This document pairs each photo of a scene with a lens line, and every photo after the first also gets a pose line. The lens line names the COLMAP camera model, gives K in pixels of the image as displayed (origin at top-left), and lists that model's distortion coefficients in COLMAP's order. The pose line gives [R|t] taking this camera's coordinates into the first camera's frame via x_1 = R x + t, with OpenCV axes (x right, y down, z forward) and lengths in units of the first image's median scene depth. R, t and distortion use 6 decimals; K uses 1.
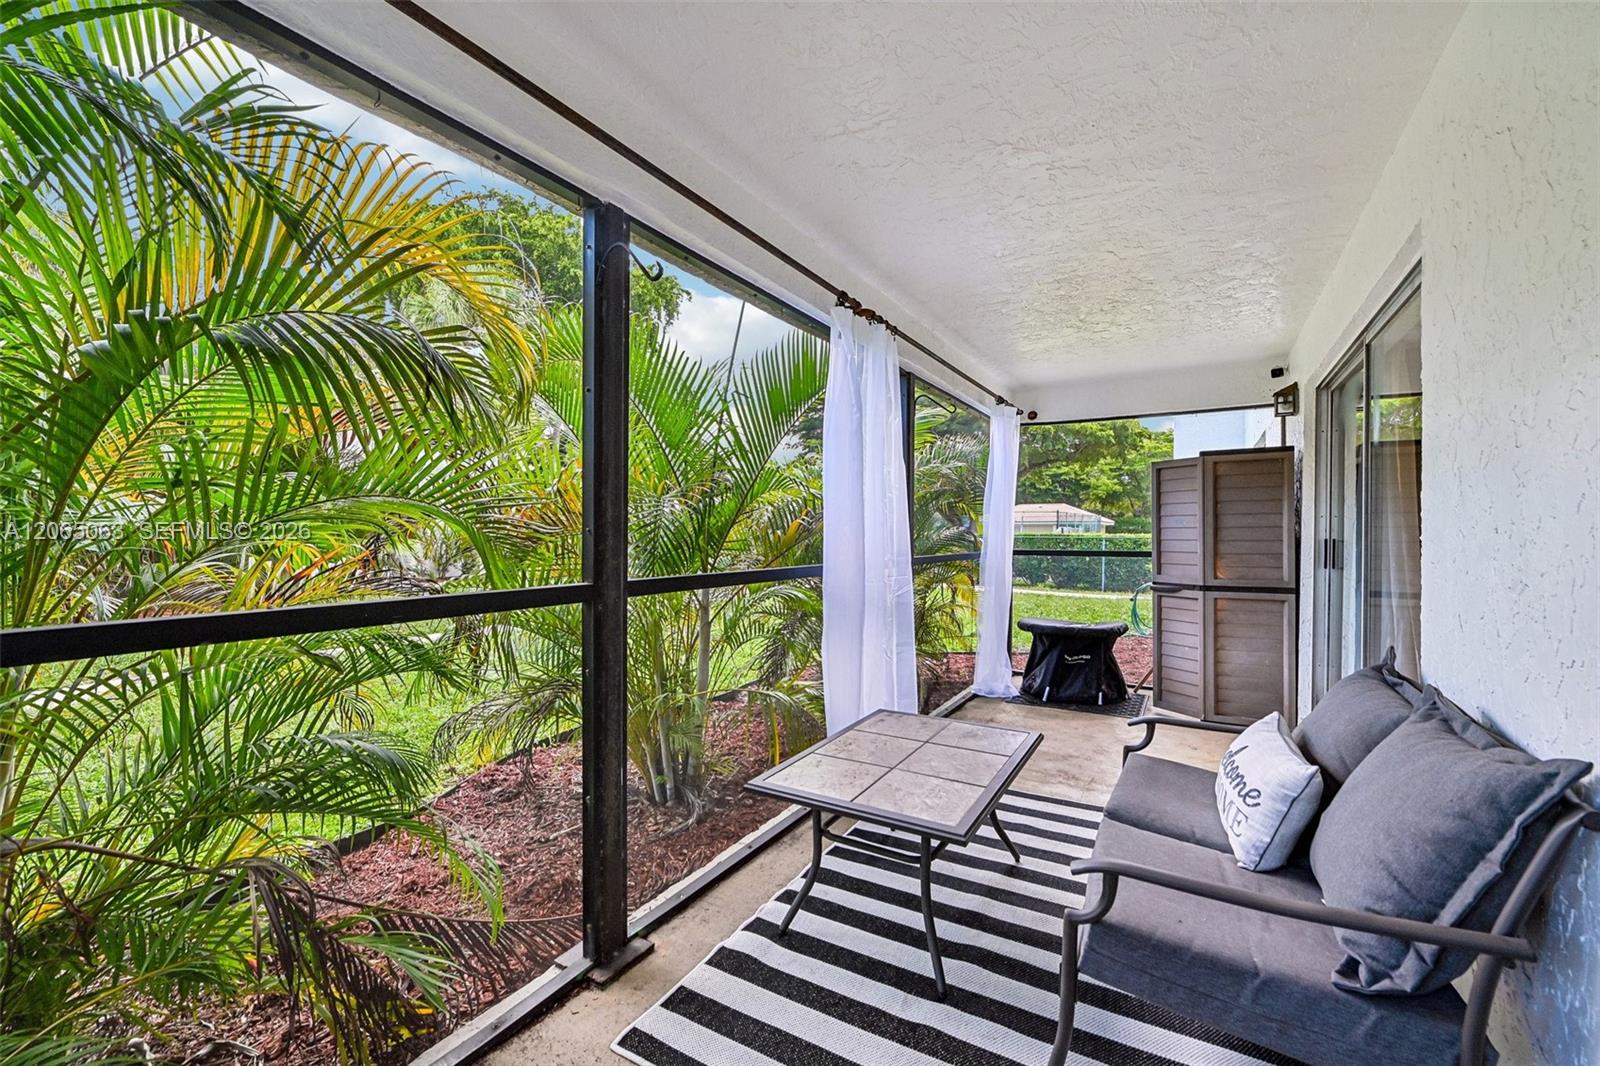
lens RADIAL K [[645.4, 0, 776.8], [0, 645.4, 537.2], [0, 0, 1]] dist [-0.003000, -0.000552]
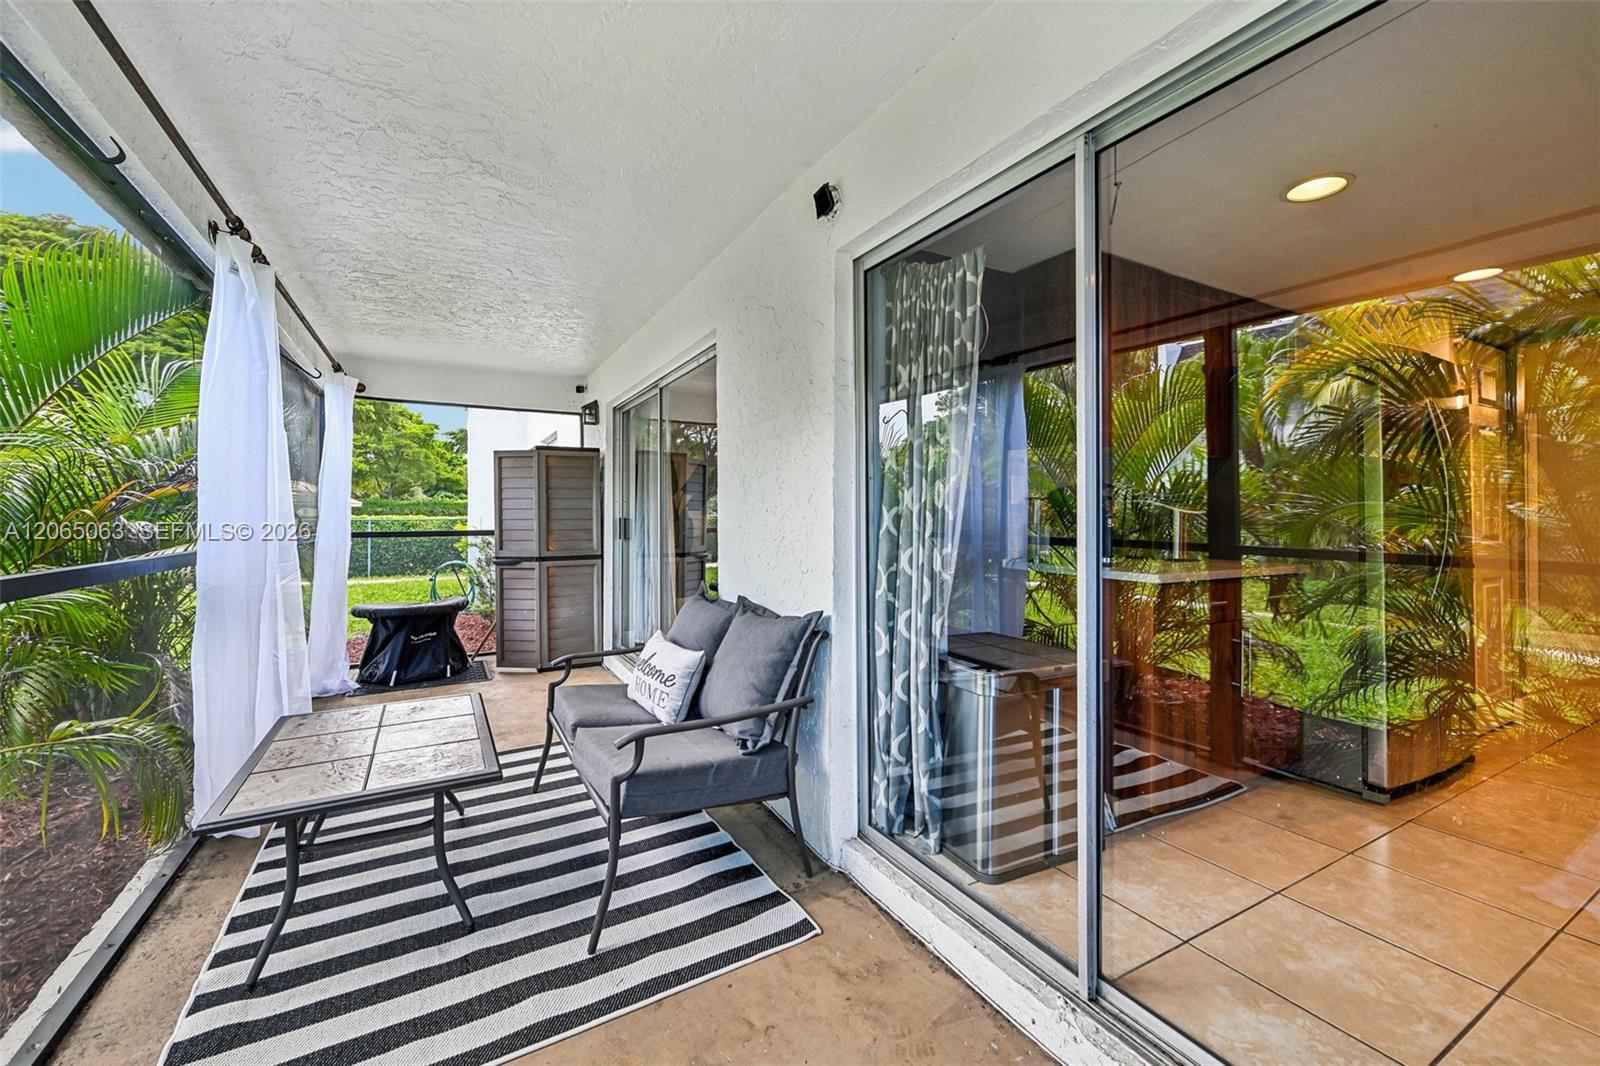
lens RADIAL K [[639.9, 0, 794.2], [0, 639.9, 524.0], [0, 0, 1]] dist [-0.002755, -0.000108]
pose [[0.497605, -0.012580, 0.867312, -0.155168], [0.005606, 0.999921, 0.011287, 0.002528], [-0.867385, -0.000754, 0.497636, -0.011500]]
